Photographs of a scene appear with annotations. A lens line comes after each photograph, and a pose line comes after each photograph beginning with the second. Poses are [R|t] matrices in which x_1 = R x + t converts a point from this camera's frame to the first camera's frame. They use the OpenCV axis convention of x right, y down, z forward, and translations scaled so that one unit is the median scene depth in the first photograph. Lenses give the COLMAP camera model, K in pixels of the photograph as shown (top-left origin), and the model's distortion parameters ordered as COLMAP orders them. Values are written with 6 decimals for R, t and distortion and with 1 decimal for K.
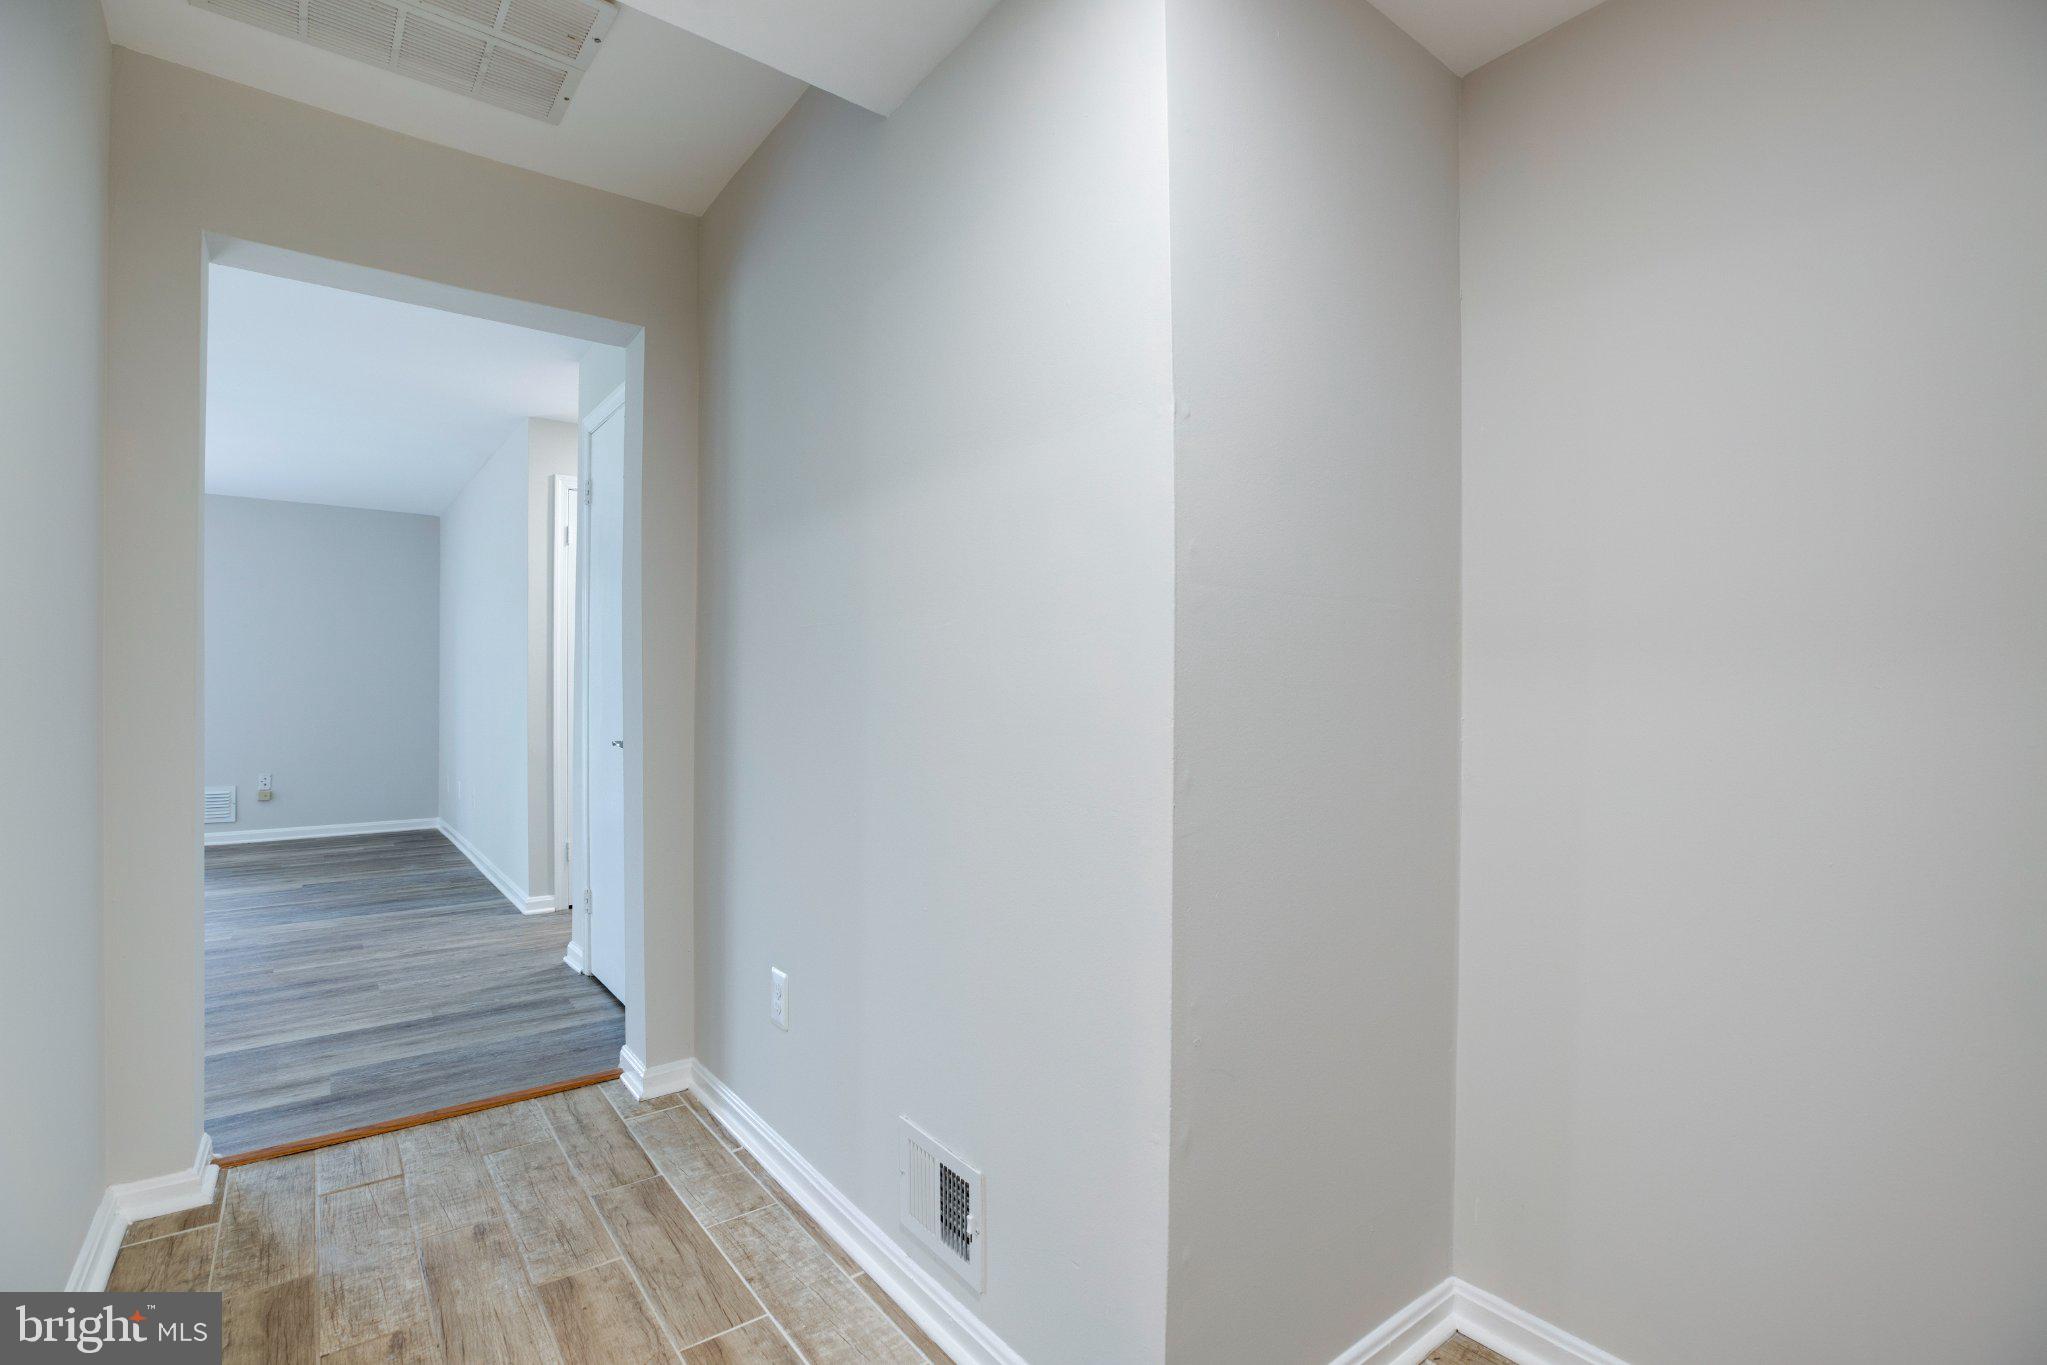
lens RADIAL K [[942.7, 0, 1031.2], [0, 942.7, 687.4], [0, 0, 1]] dist [-0.043321, 0.011019]
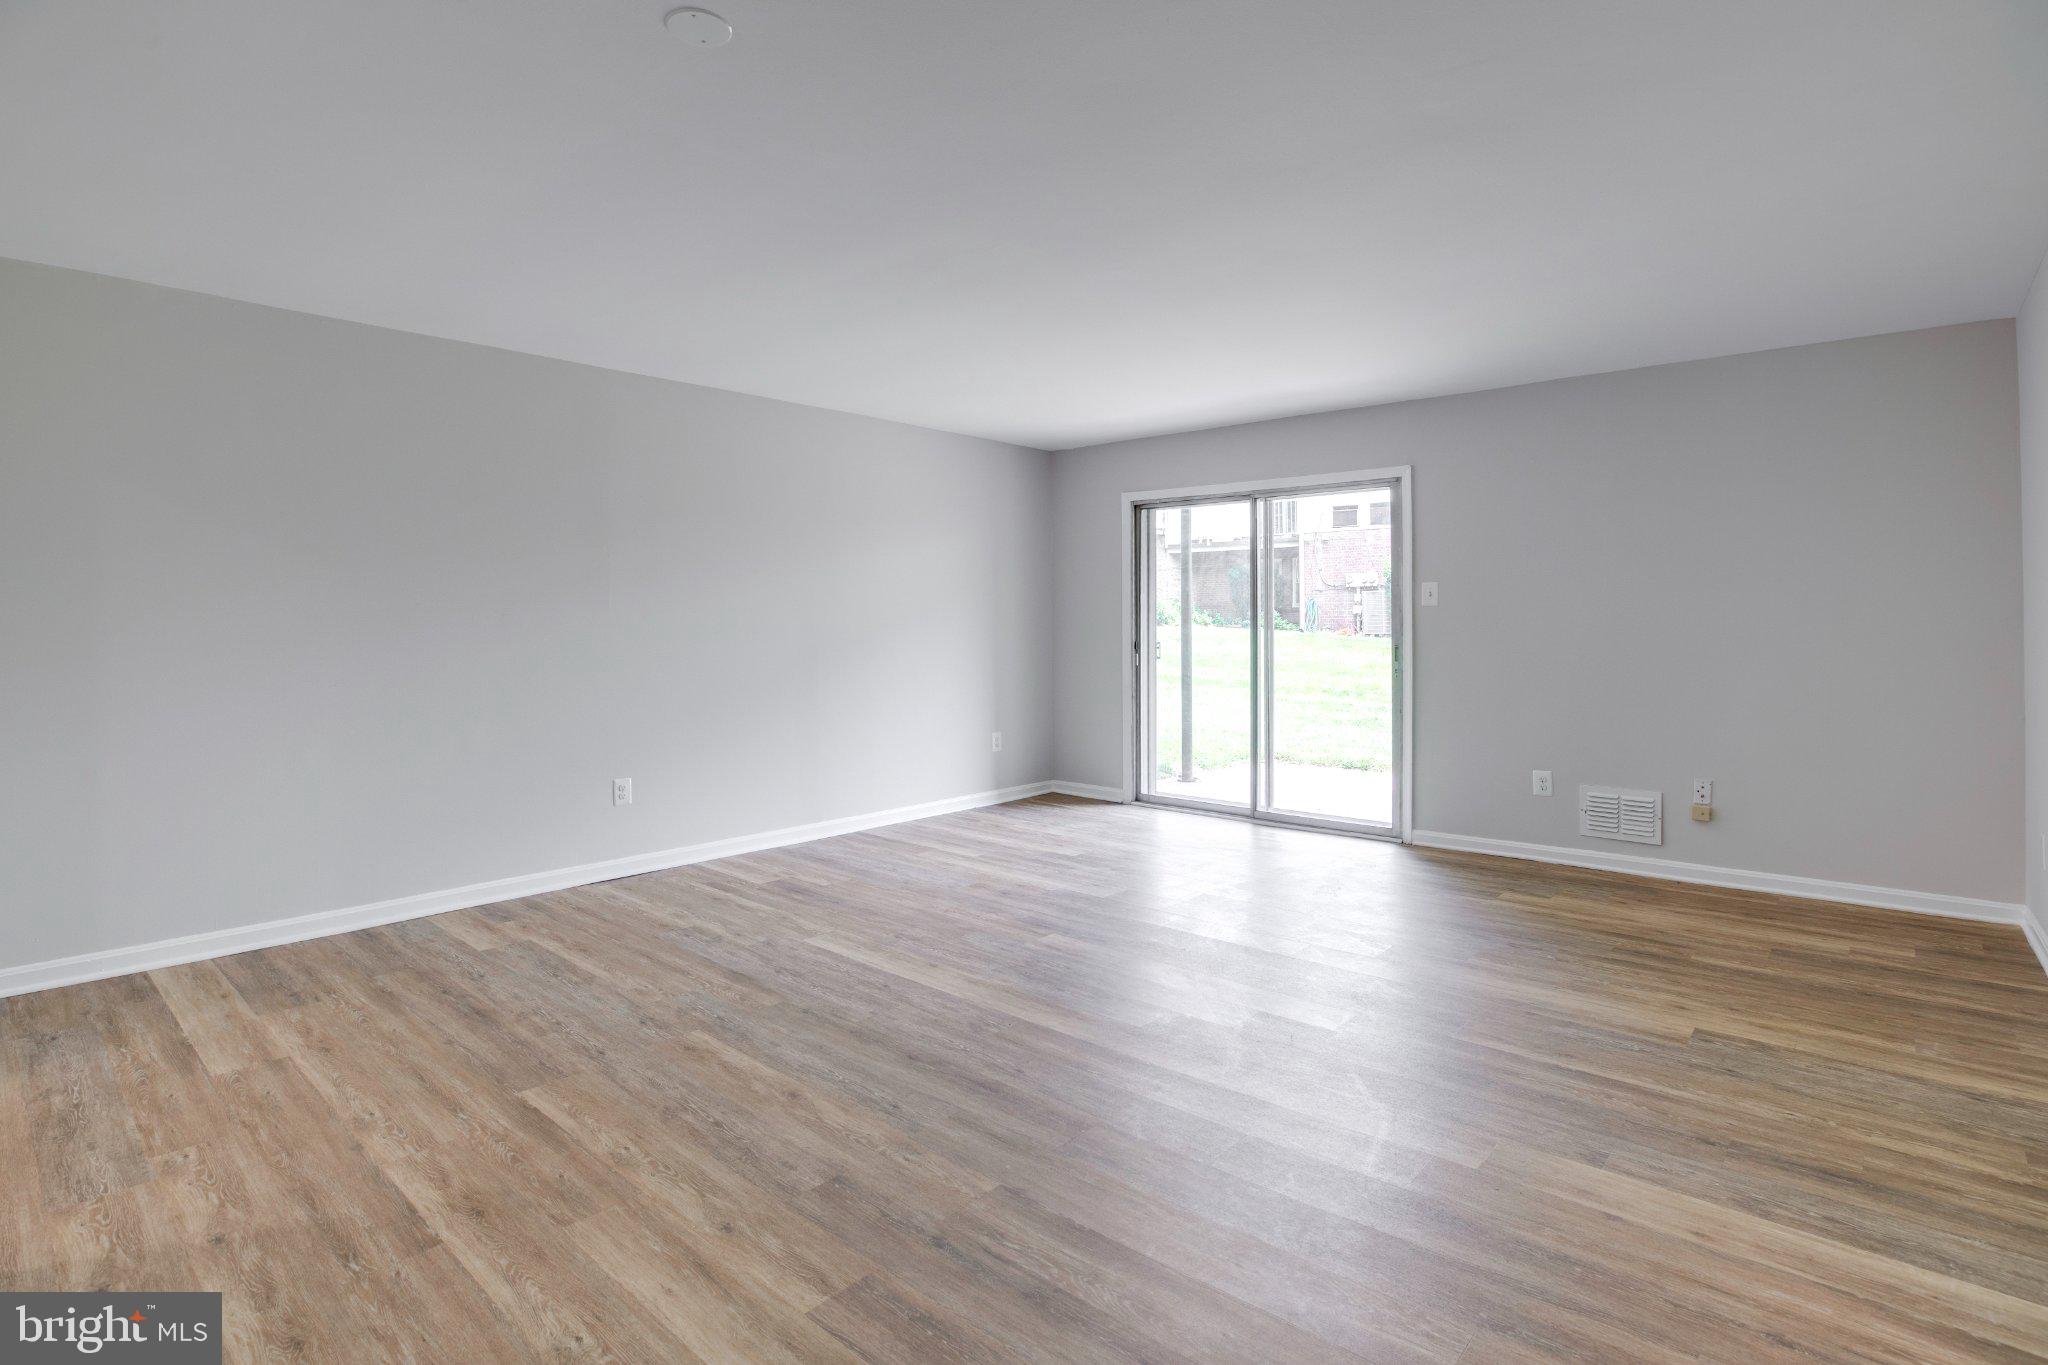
lens RADIAL K [[1002.8, 0, 1006.7], [0, 1002.8, 611.9], [0, 0, 1]] dist [-0.035246, 0.006081]
pose [[0.172121, -0.015464, -0.984954, -0.516205], [0.003580, 0.999880, -0.015073, -0.036173], [0.985069, -0.000932, 0.172156, 0.890146]]
